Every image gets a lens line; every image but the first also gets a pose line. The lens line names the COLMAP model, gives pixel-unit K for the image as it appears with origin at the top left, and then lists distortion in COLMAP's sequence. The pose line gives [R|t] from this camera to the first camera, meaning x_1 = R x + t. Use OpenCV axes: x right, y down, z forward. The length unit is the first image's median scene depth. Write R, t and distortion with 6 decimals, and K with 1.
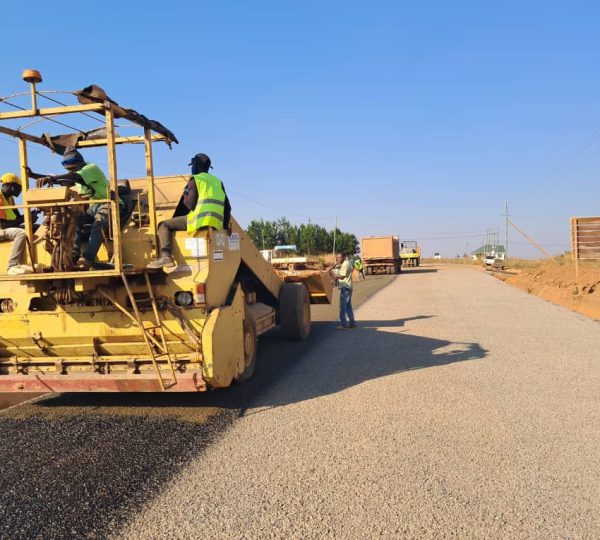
lens RADIAL K [[580.1, 0, 300.9], [0, 580.1, 268.2], [0, 0, 1]] dist [0.220608, -0.574786]
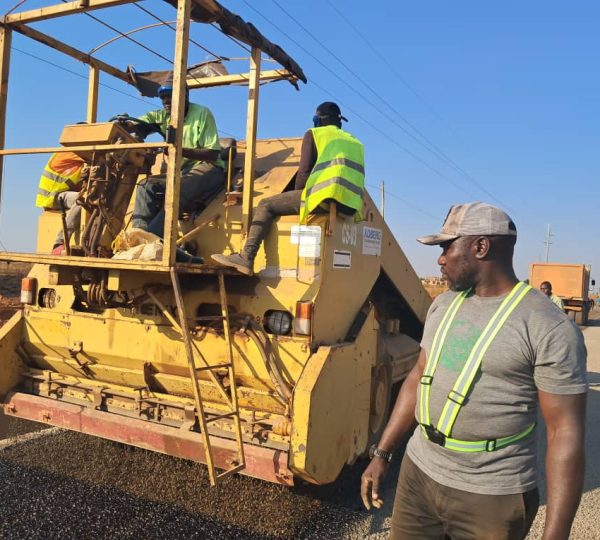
lens RADIAL K [[580.1, 0, 300.9], [0, 580.1, 268.2], [0, 0, 1]] dist [0.220608, -0.574786]
pose [[0.960589, 0.110507, -0.255062, -0.026678], [-0.117724, 0.992959, -0.013156, 0.000905], [0.251813, 0.042665, 0.966835, 0.400482]]
